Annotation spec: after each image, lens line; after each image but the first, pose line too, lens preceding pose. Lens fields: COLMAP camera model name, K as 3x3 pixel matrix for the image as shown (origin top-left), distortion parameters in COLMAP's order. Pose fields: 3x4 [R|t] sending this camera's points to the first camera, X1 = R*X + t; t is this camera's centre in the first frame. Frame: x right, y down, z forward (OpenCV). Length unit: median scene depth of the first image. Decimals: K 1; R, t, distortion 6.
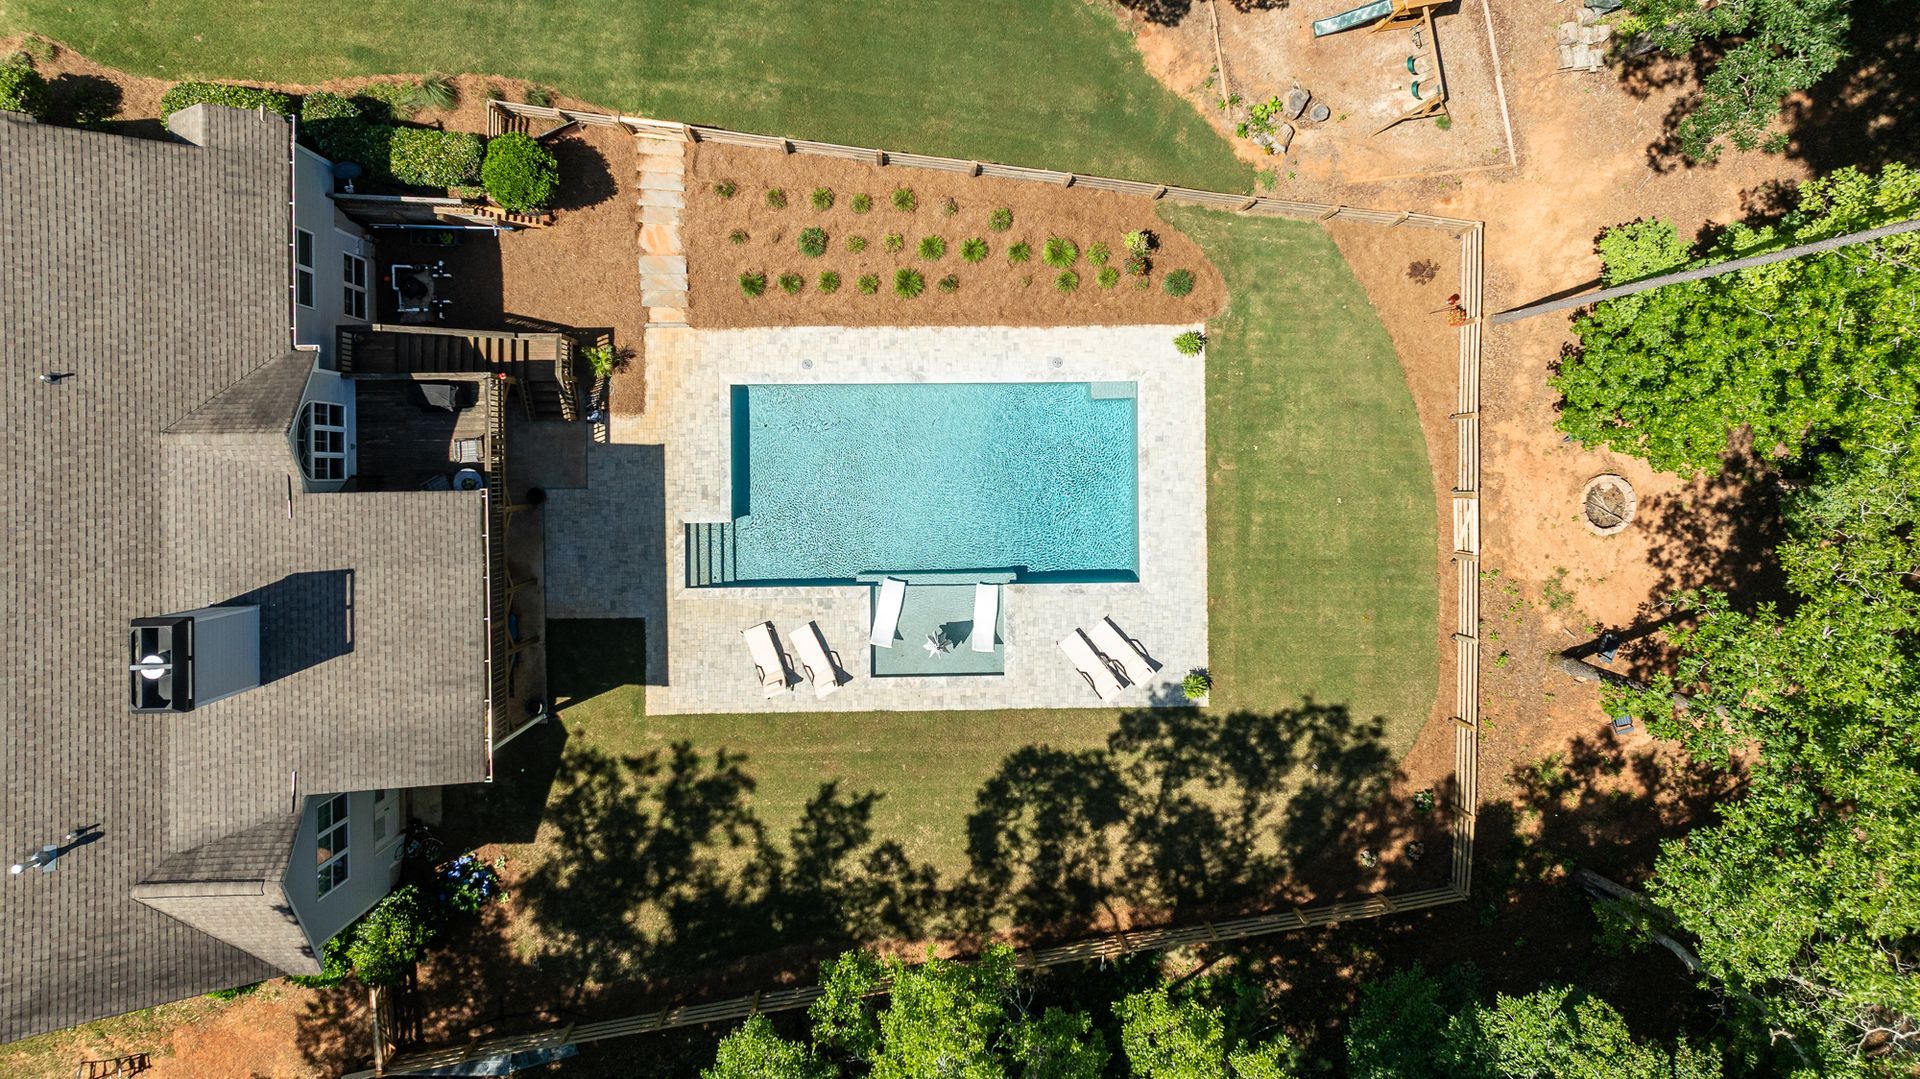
lens RADIAL K [[1404.0, 0, 980.4], [0, 1404.0, 475.6], [0, 0, 1]] dist [0.009318, 0.002865]
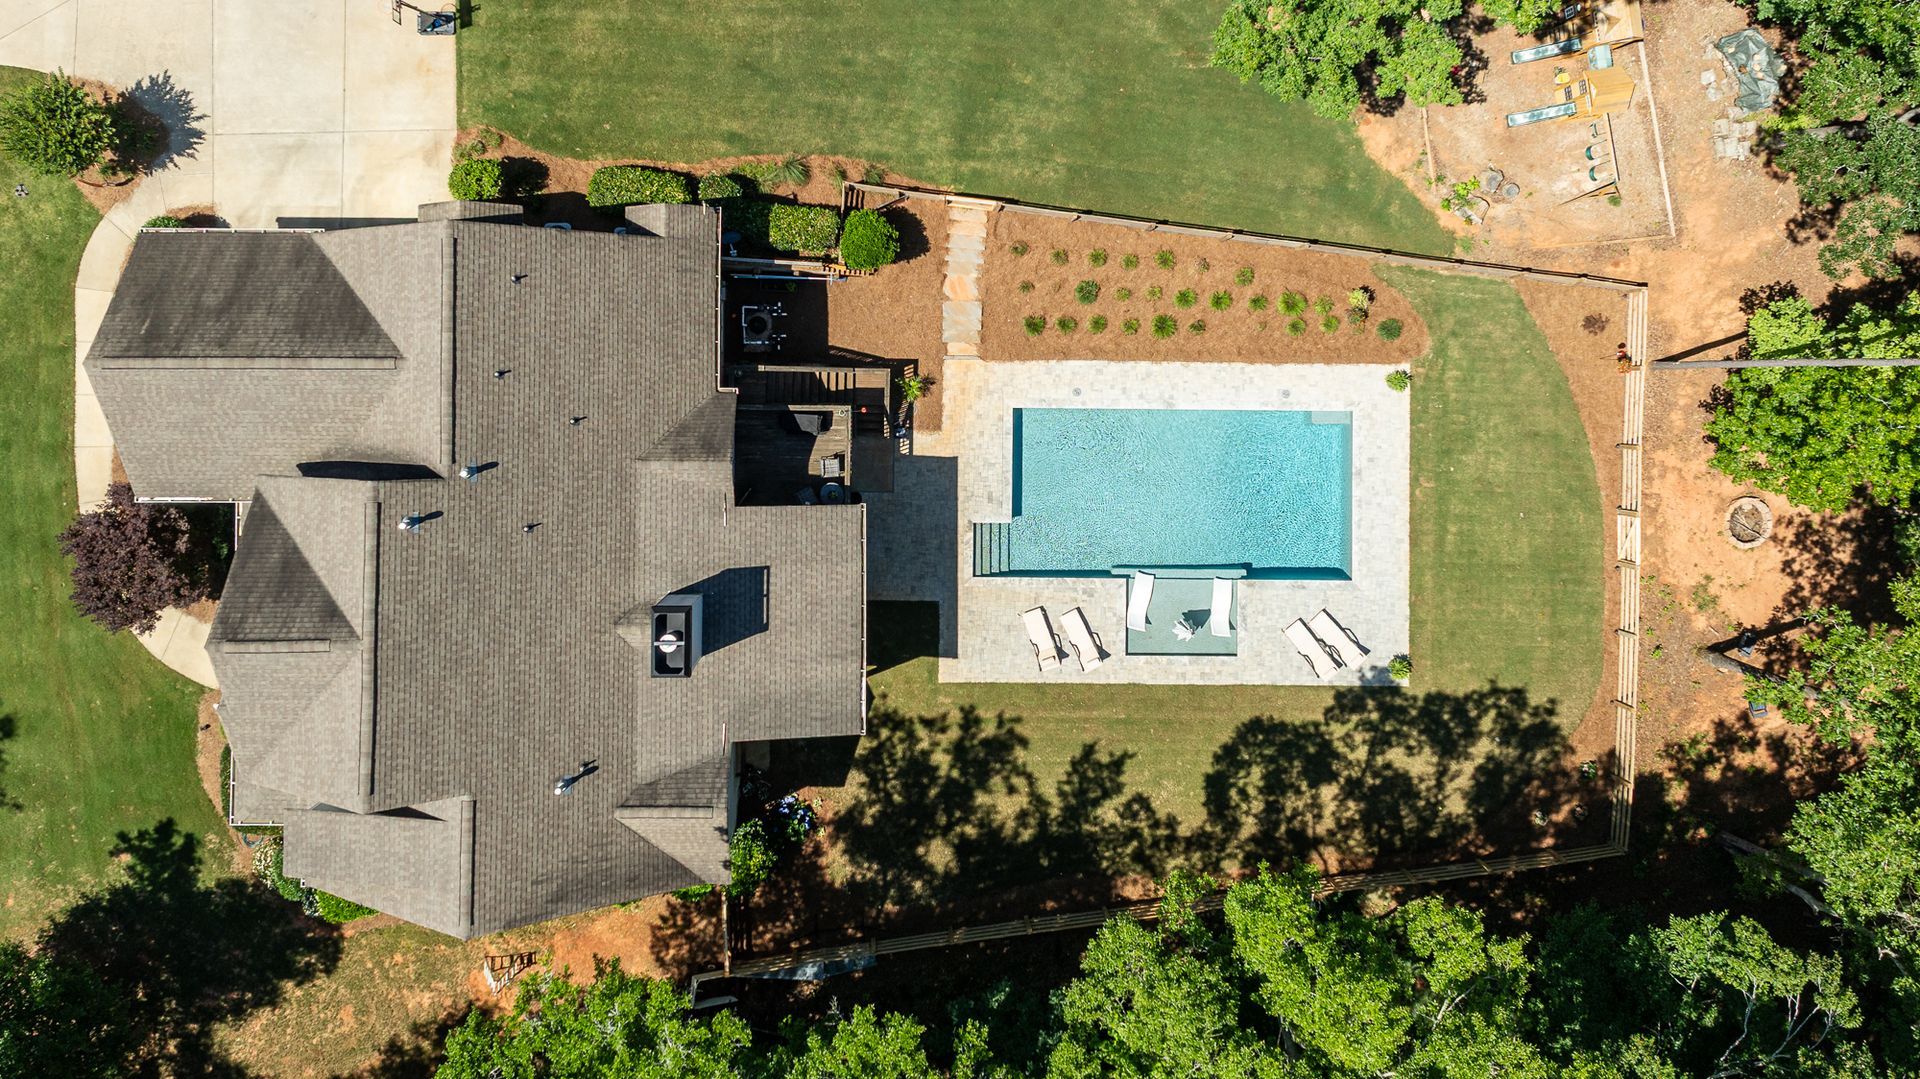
lens RADIAL K [[1424.5, 0, 1063.9], [0, 1424.5, 414.5], [0, 0, 1]] dist [0.012713, -0.013785]
pose [[0.999677, 0.020336, -0.015215, -0.117138], [-0.020556, 0.999684, -0.014451, -0.042786], [0.014916, 0.014759, 0.999780, -0.216926]]
